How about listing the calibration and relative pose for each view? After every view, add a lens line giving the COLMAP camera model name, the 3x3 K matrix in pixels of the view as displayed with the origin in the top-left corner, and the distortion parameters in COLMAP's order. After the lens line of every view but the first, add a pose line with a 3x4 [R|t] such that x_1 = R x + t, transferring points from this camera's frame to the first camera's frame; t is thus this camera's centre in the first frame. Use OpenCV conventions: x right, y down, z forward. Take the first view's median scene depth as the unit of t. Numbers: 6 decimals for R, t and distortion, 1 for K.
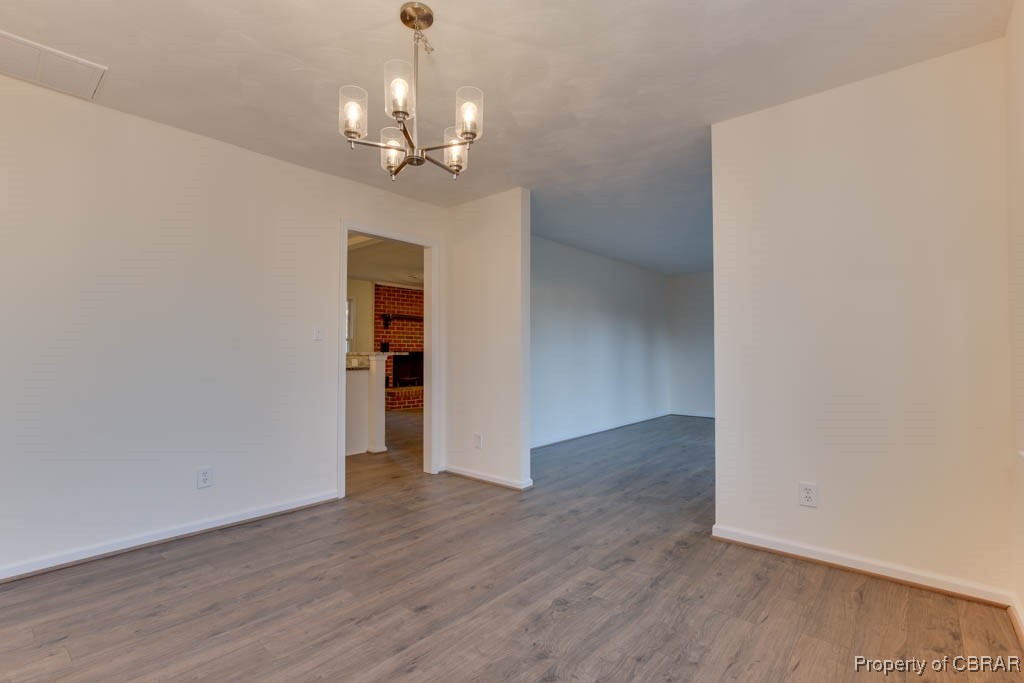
lens RADIAL K [[483.4, 0, 510.3], [0, 483.4, 354.1], [0, 0, 1]] dist [0.002569, 0.001324]
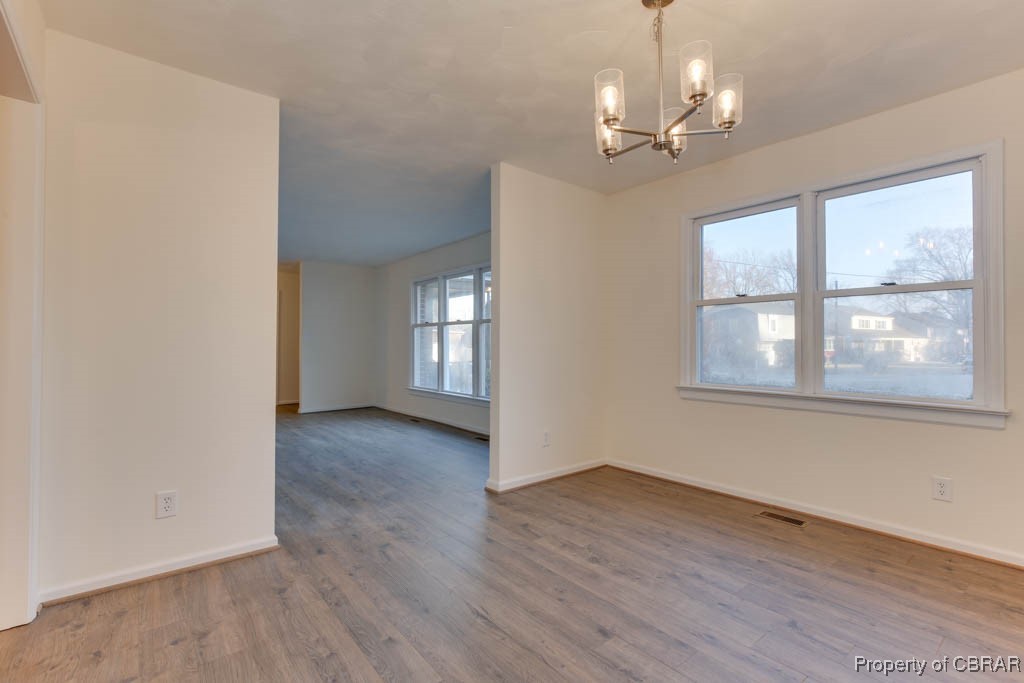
lens RADIAL K [[477.2, 0, 530.9], [0, 477.2, 340.6], [0, 0, 1]] dist [0.001011, 0.000582]
pose [[0.144997, 0.012335, 0.989355, -0.948246], [0.002680, 0.999914, -0.012859, 0.003011], [-0.989428, 0.004516, 0.144951, 0.887257]]
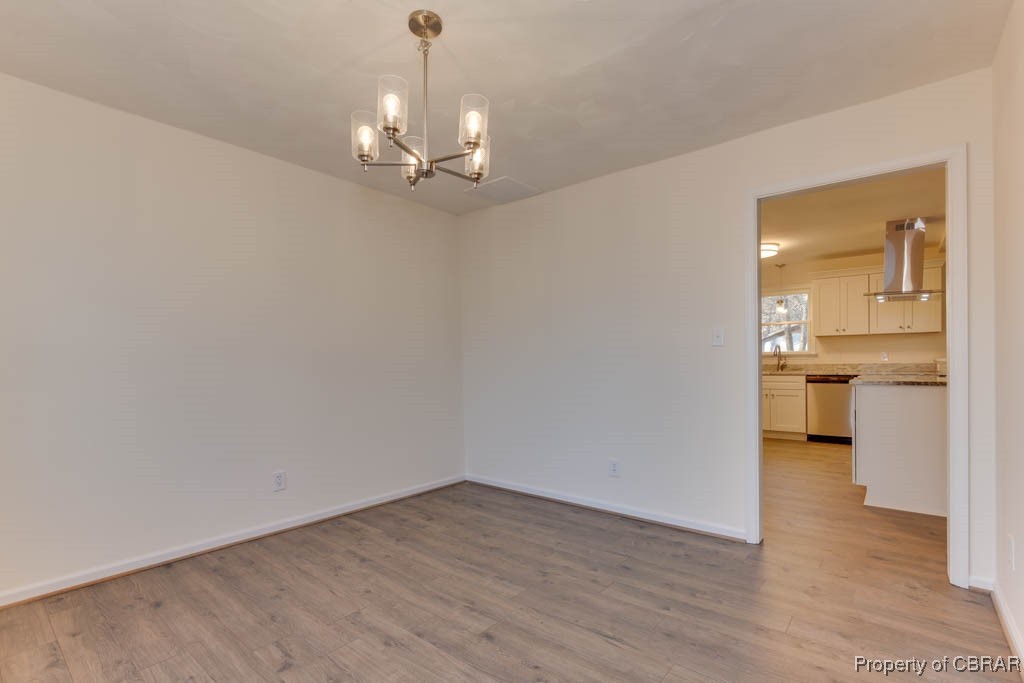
lens RADIAL K [[483.4, 0, 510.3], [0, 483.4, 354.1], [0, 0, 1]] dist [0.002569, 0.001324]
pose [[0.010745, -0.016253, -0.999810, 0.671986], [0.010097, 0.999819, -0.016144, -0.002980], [0.999891, -0.009921, 0.010907, 0.918044]]
